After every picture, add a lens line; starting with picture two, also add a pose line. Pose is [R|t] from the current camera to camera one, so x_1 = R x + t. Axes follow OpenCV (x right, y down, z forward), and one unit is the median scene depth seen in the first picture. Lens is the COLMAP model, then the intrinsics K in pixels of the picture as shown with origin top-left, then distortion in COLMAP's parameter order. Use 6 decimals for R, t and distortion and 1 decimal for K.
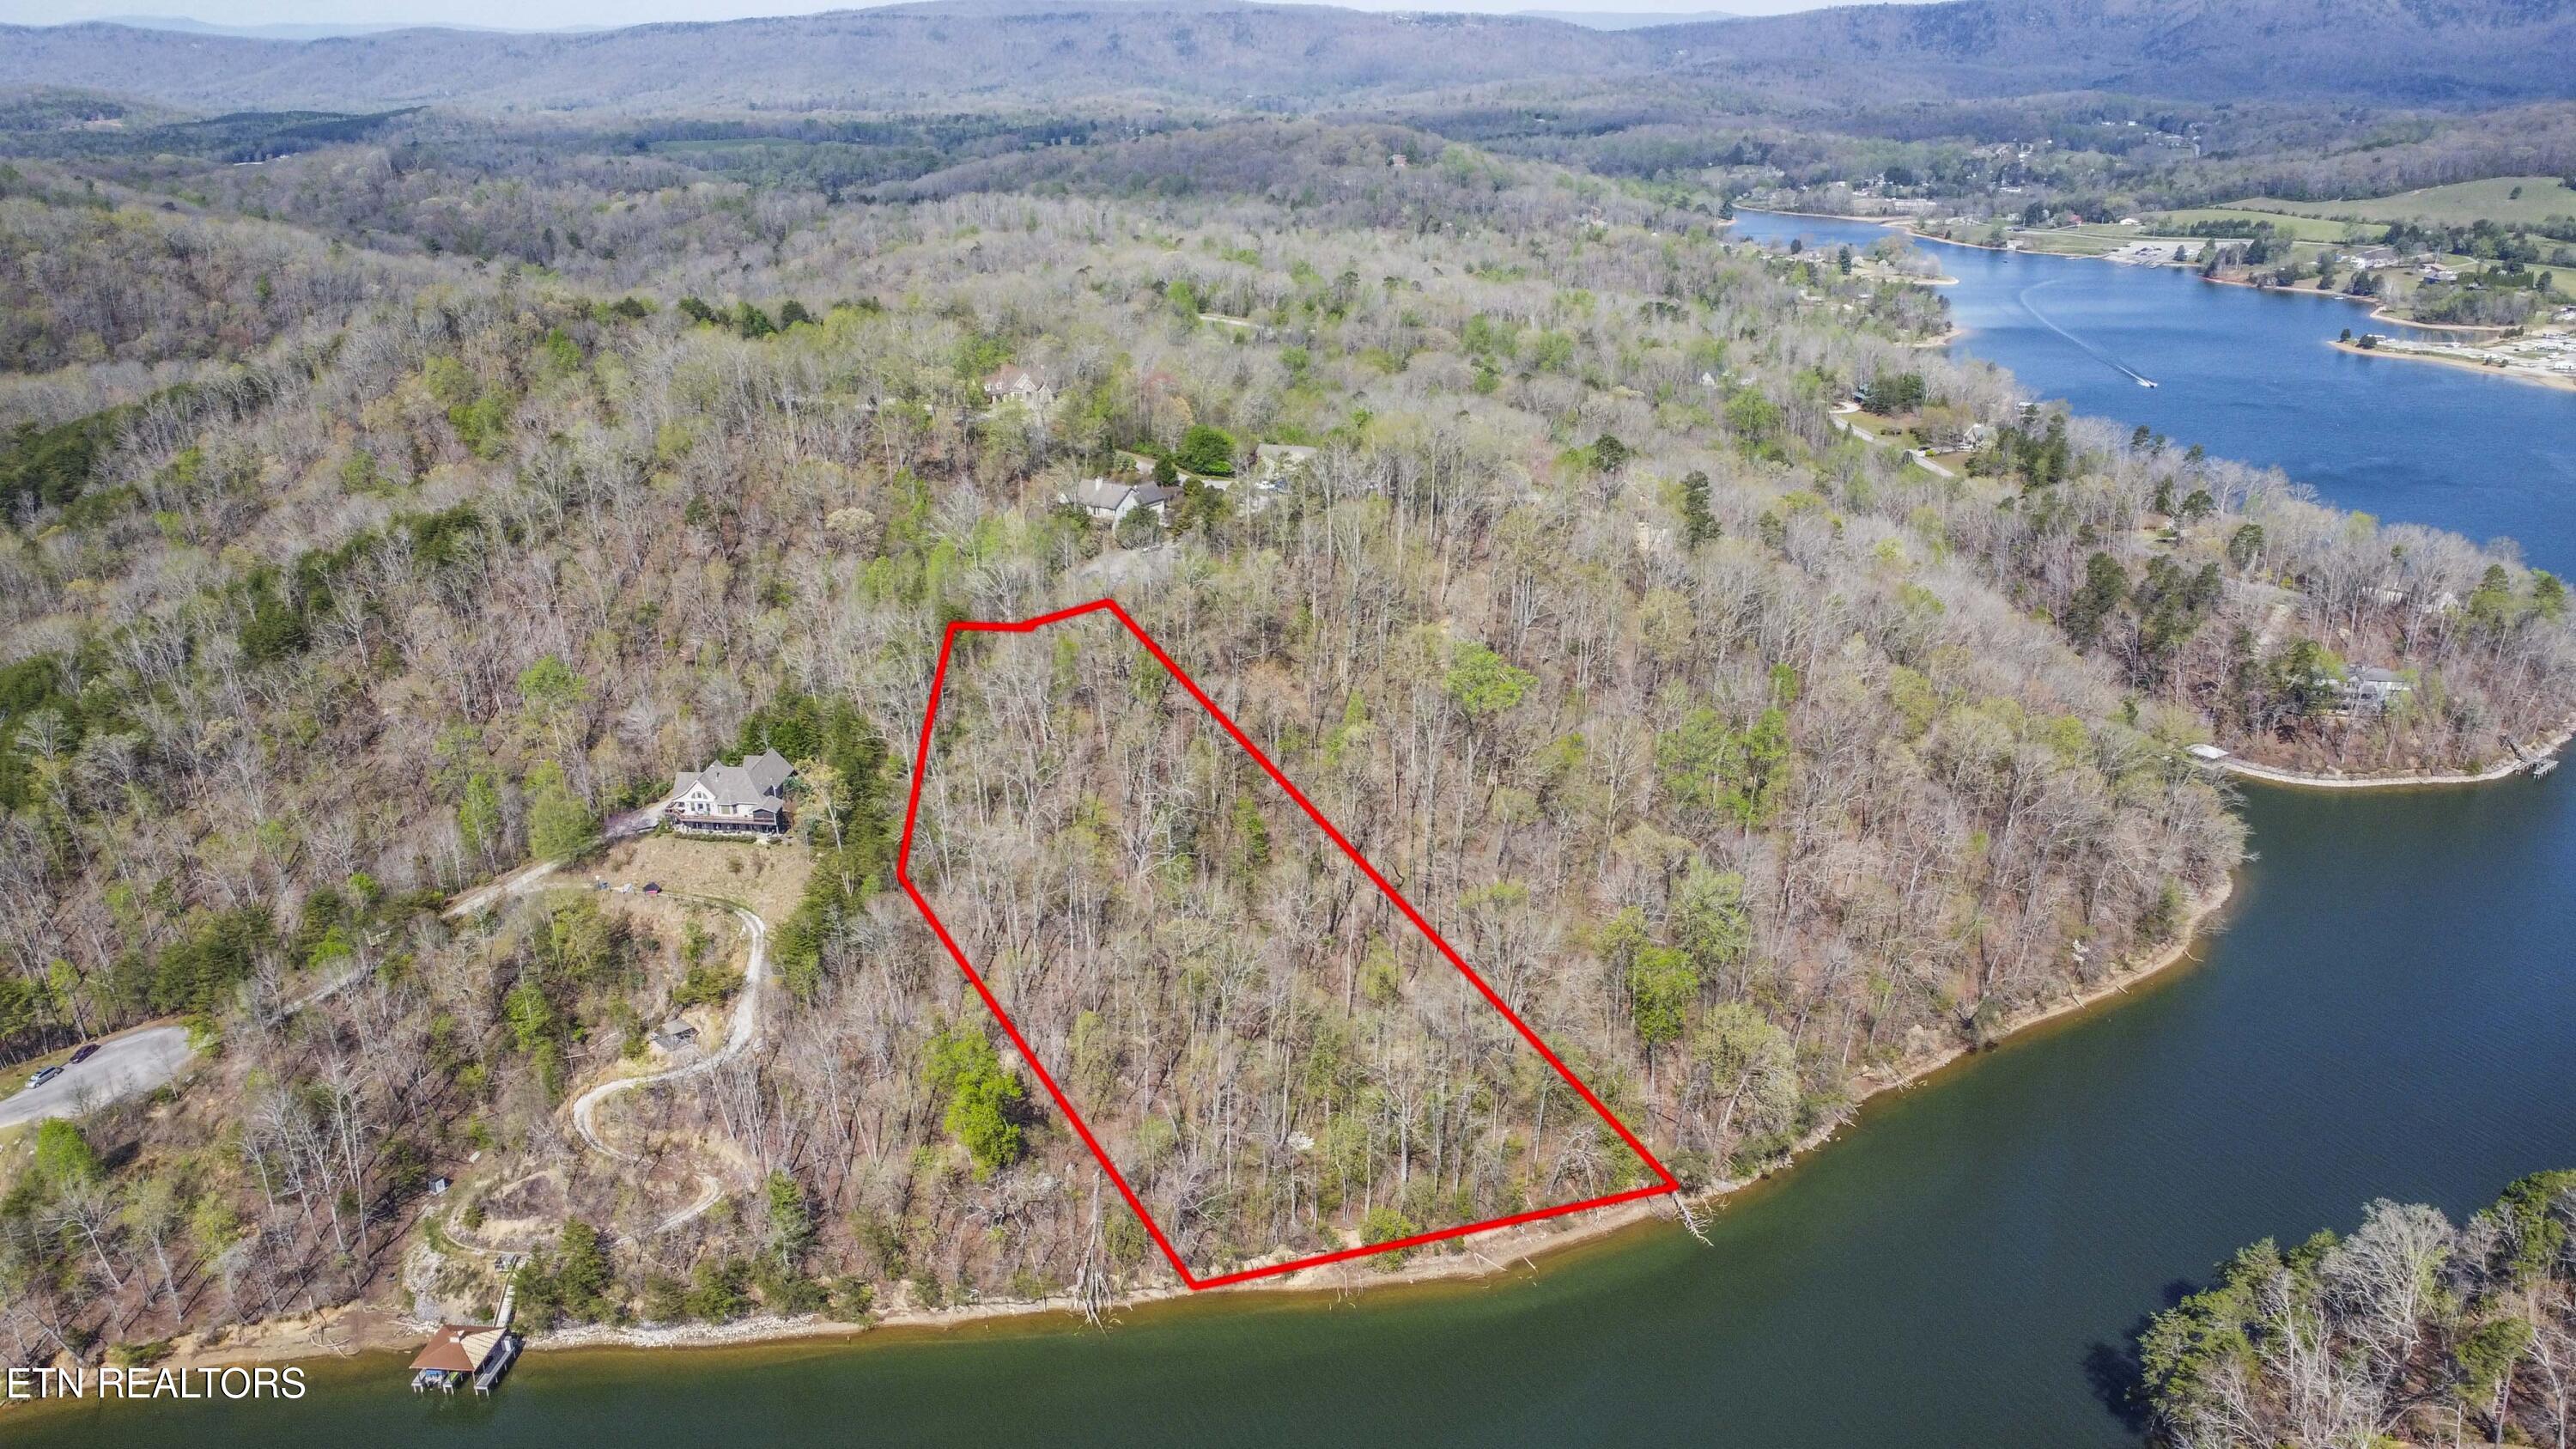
lens RADIAL K [[1897.4, 0, 1301.1], [0, 1897.4, 730.9], [0, 0, 1]] dist [-0.101856, 0.152587]
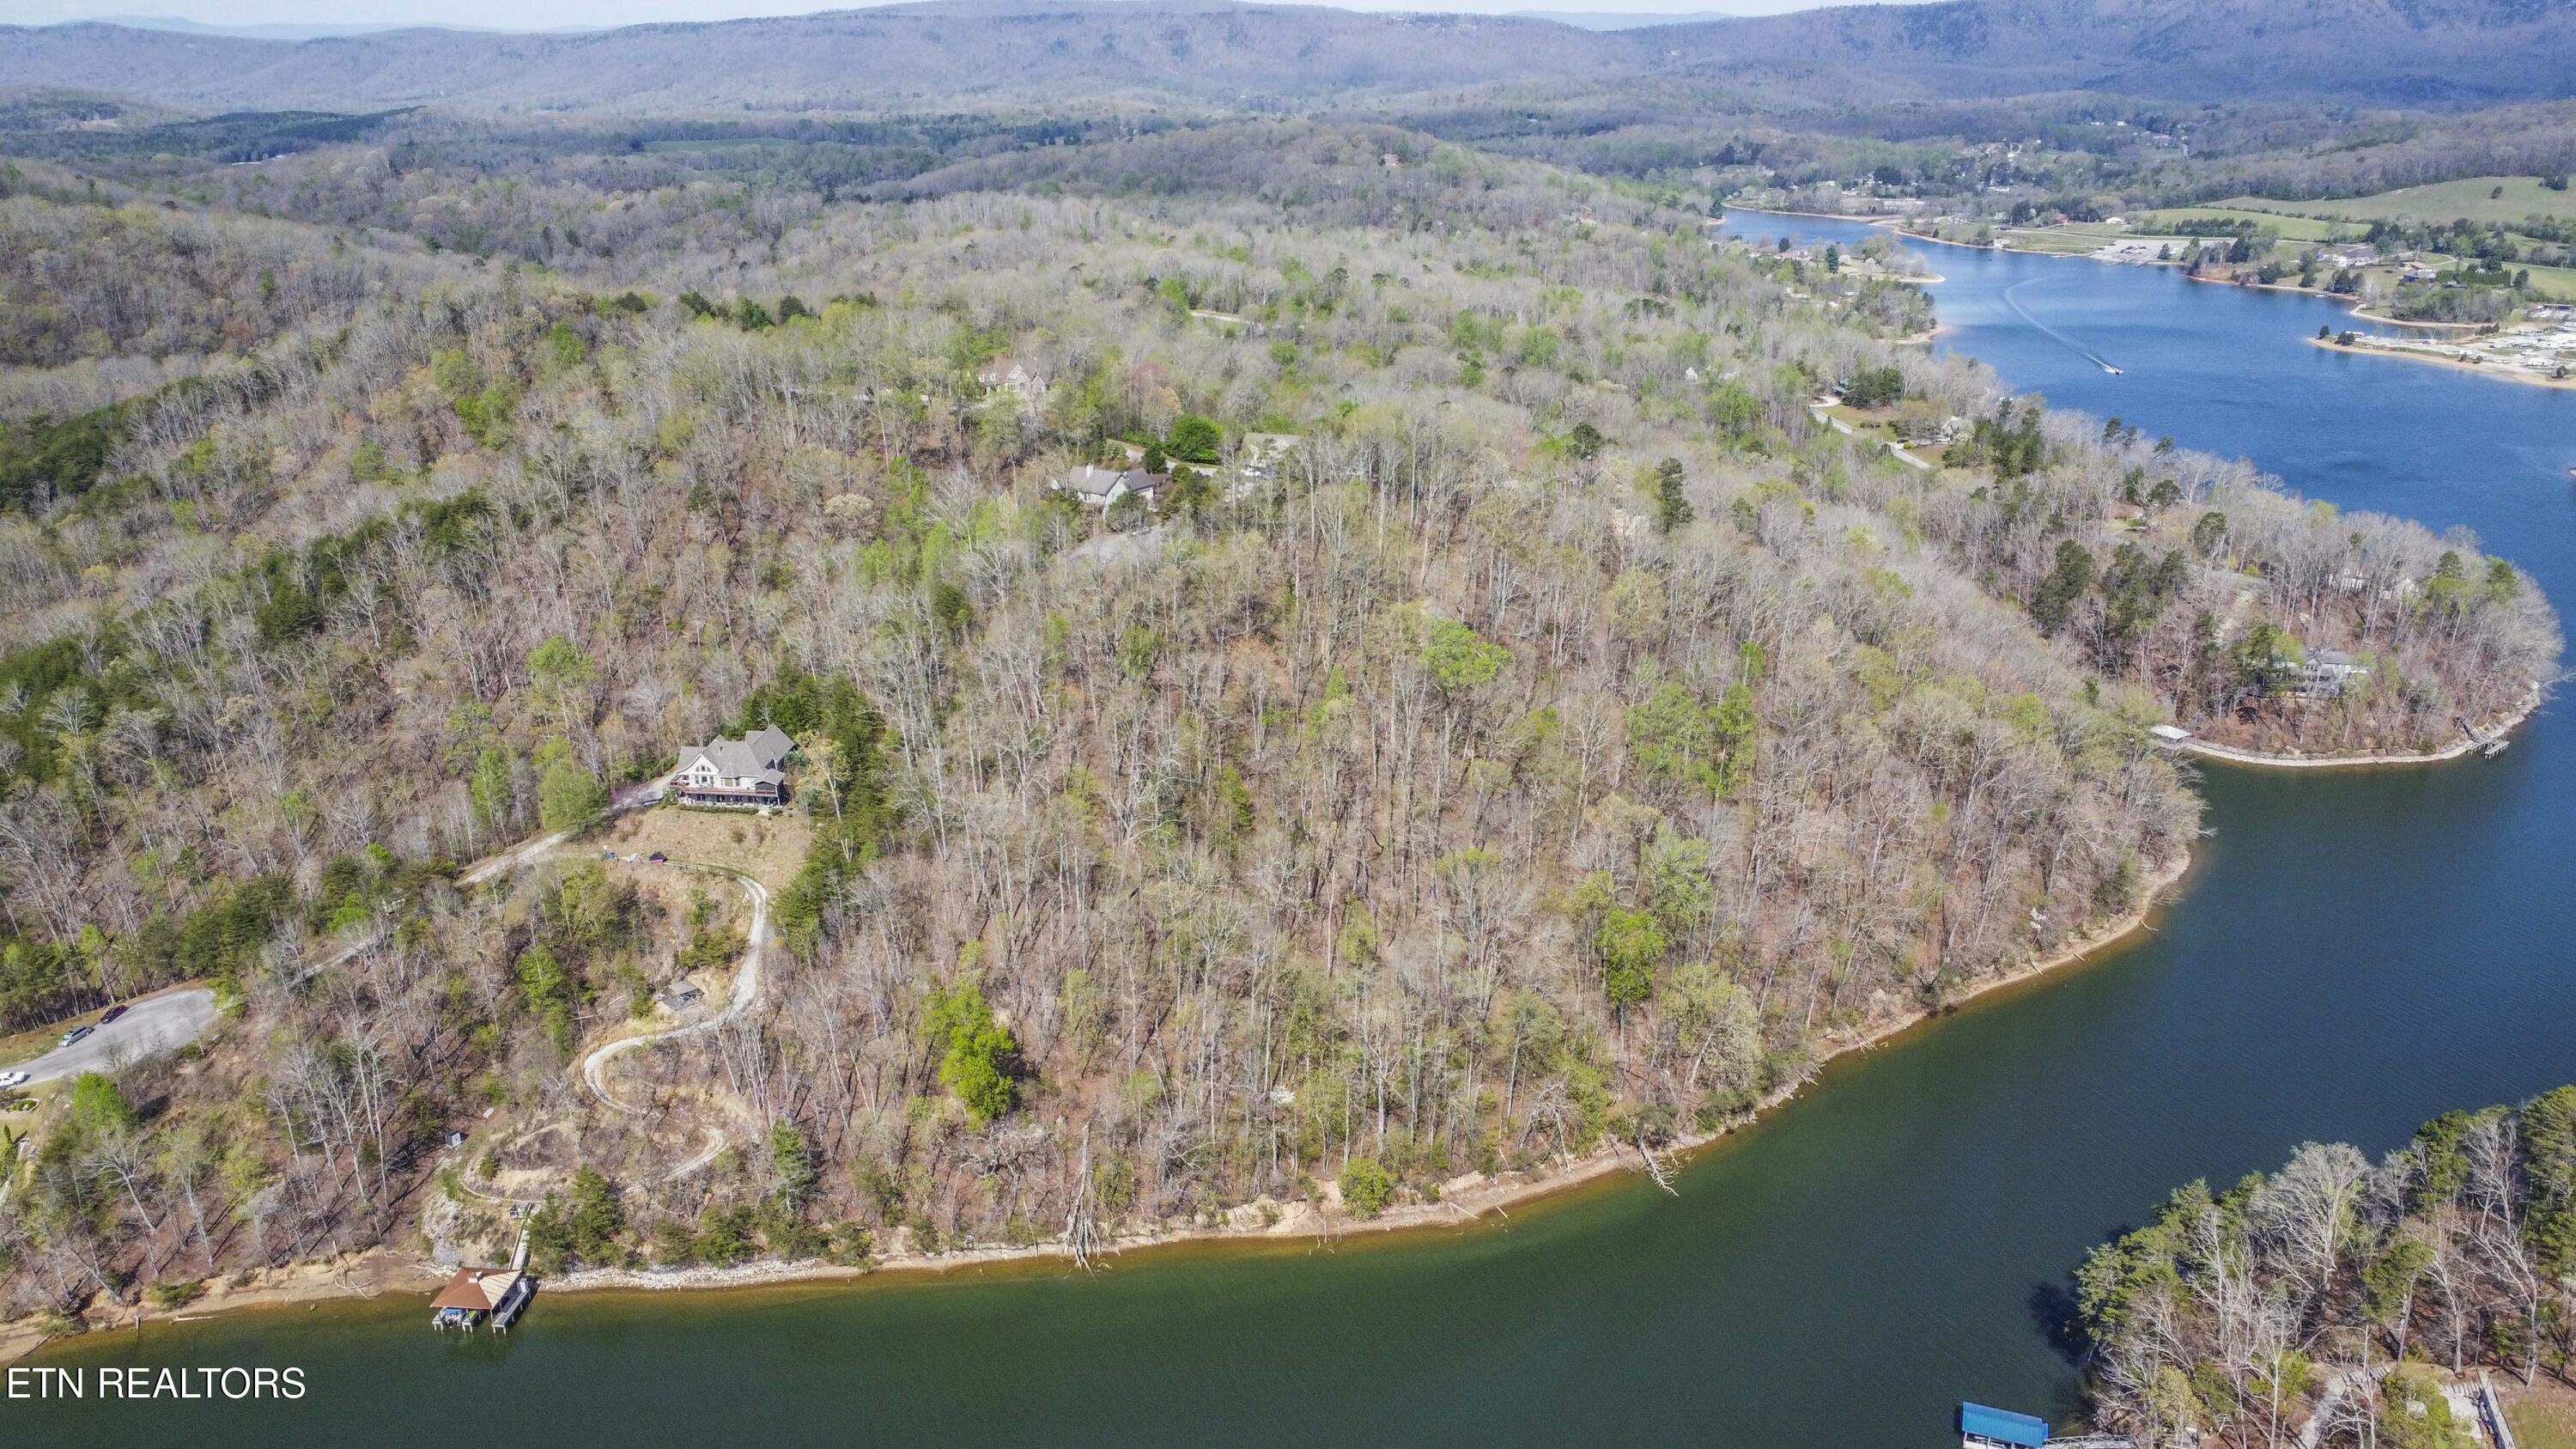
lens RADIAL K [[1897.4, 0, 1301.1], [0, 1897.4, 730.9], [0, 0, 1]] dist [-0.101856, 0.152587]
pose [[0.999996, -0.000852, 0.002600, 0.003293], [0.000852, 1.000000, -0.000198, 0.007046], [-0.002600, 0.000200, 0.999997, -0.018512]]
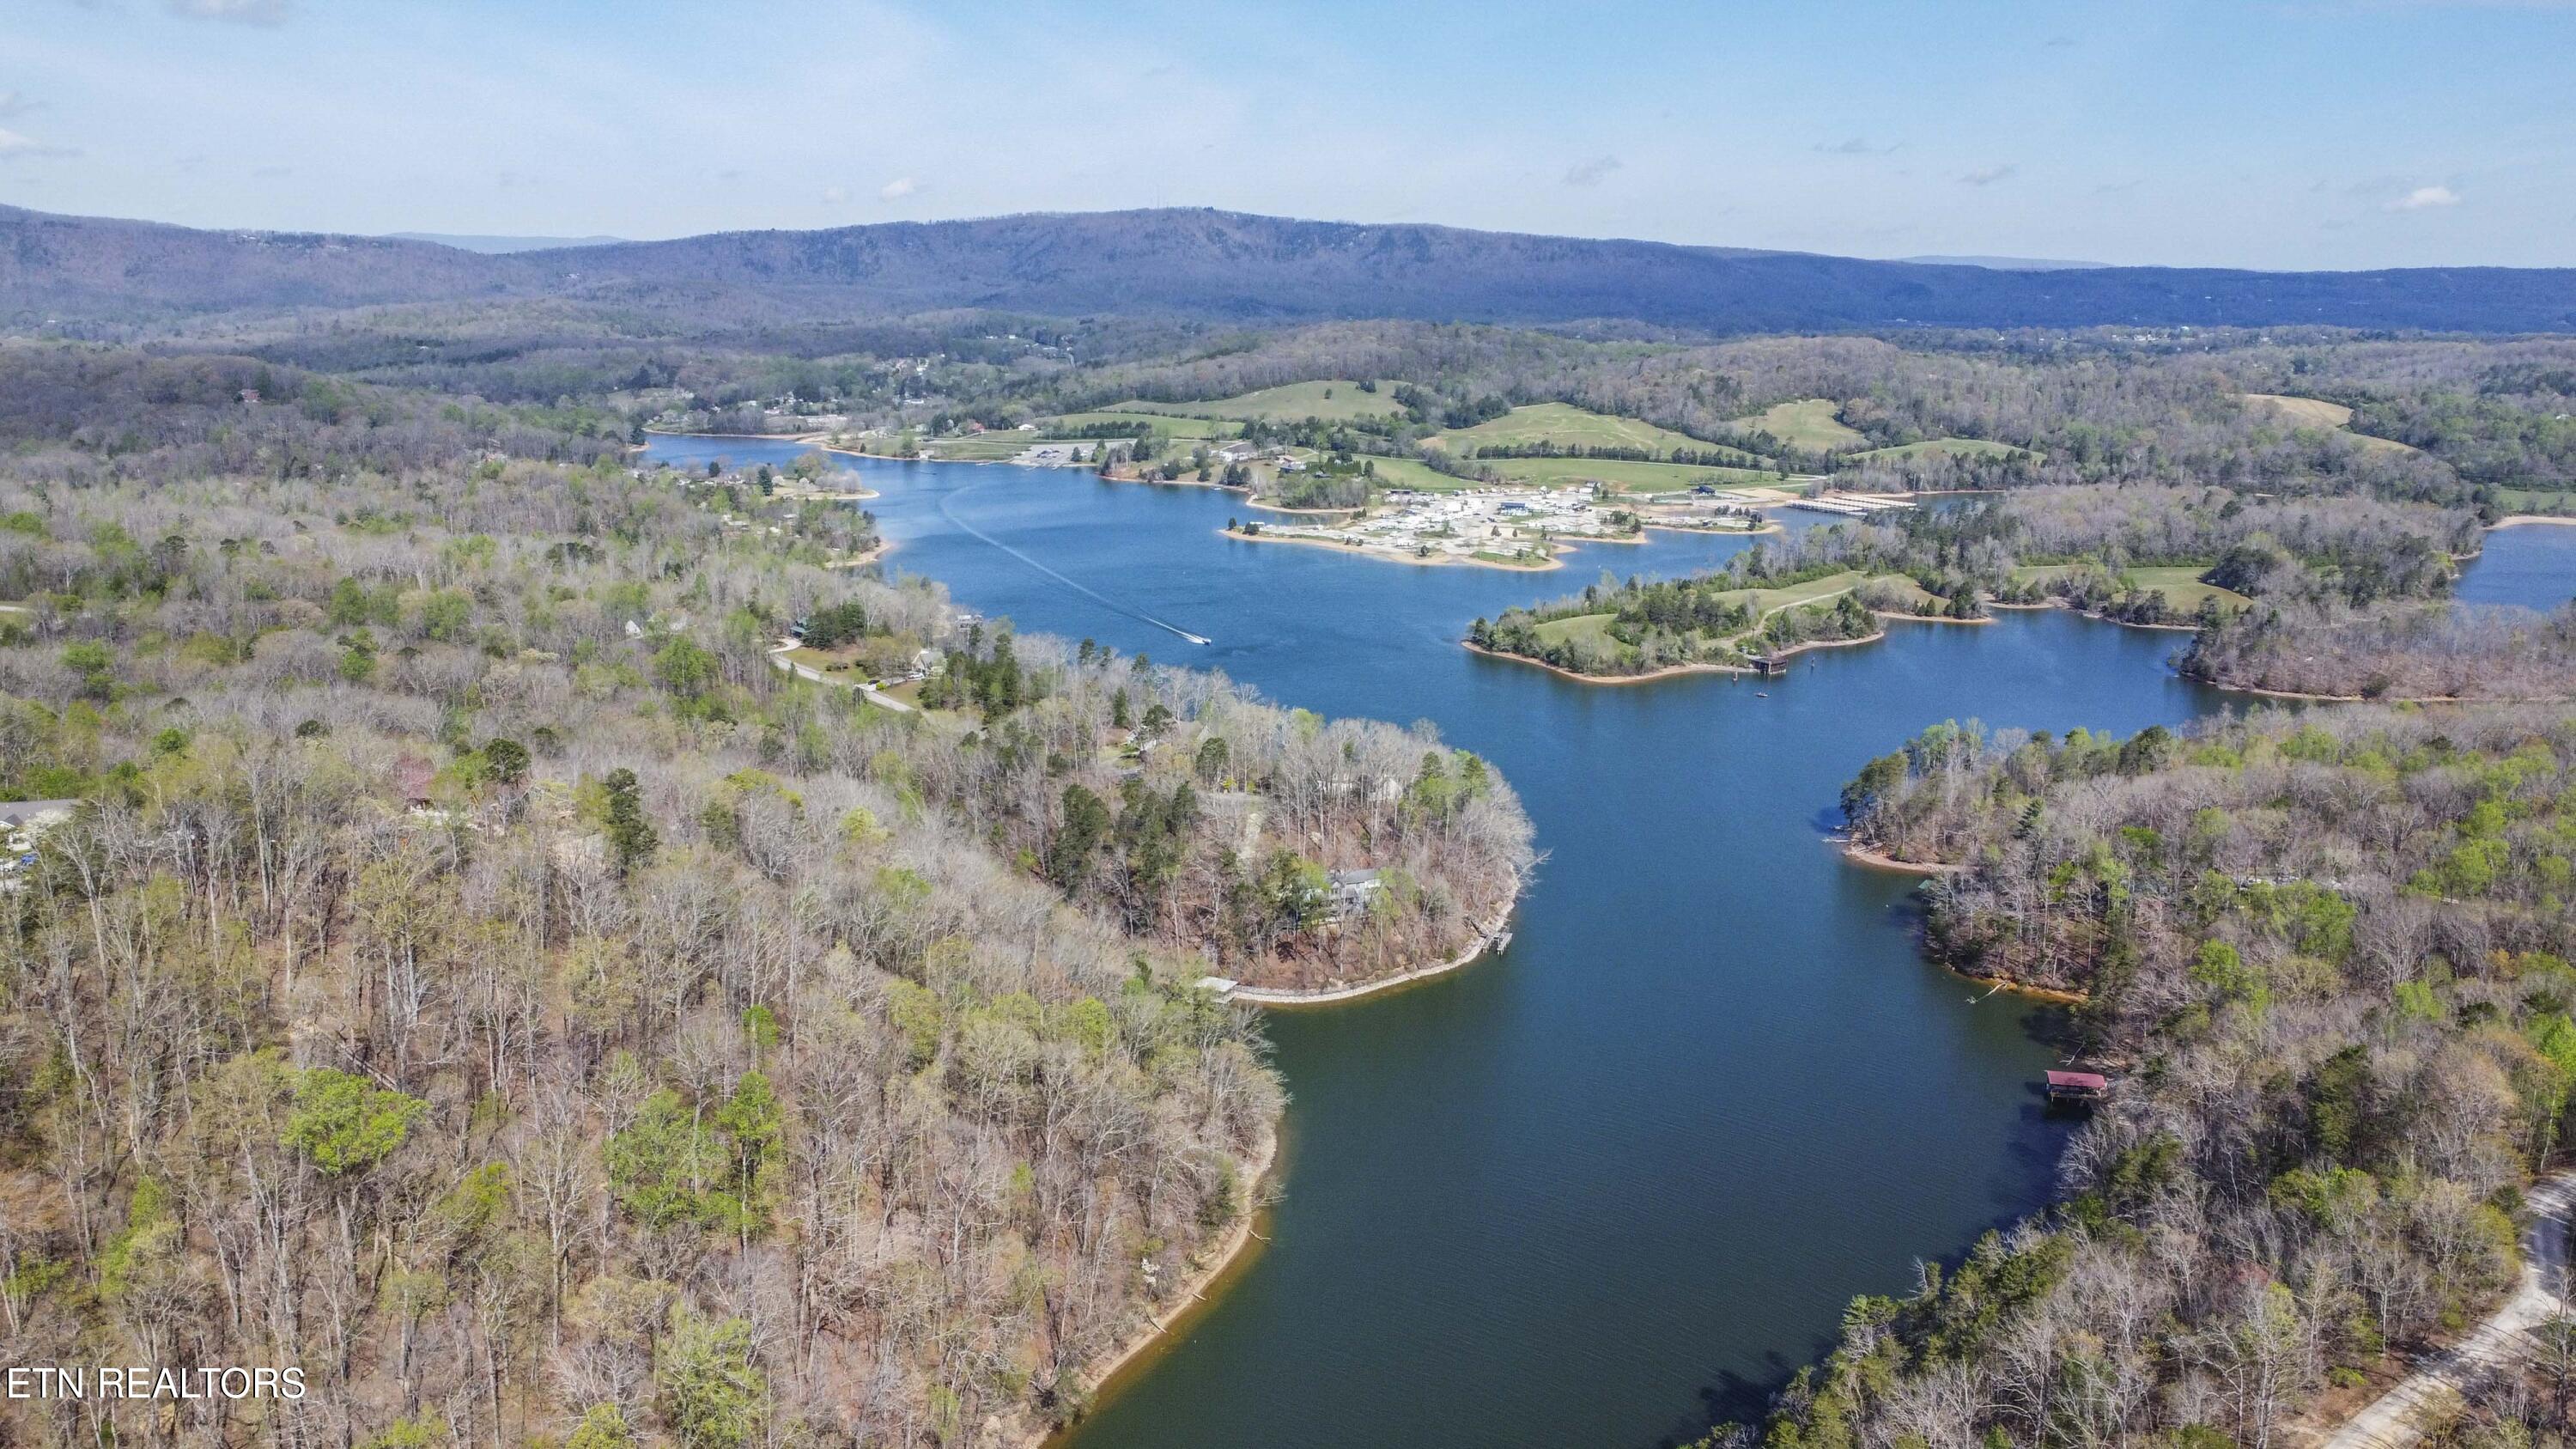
lens RADIAL K [[1900.6, 0, 1301.4], [0, 1900.6, 714.3], [0, 0, 1]] dist [-0.183257, 0.278696]
pose [[0.851249, -0.109033, 0.513311, 0.031005], [0.168060, 0.983300, -0.069839, -0.035053], [-0.497123, 0.145718, 0.855357, 0.097356]]
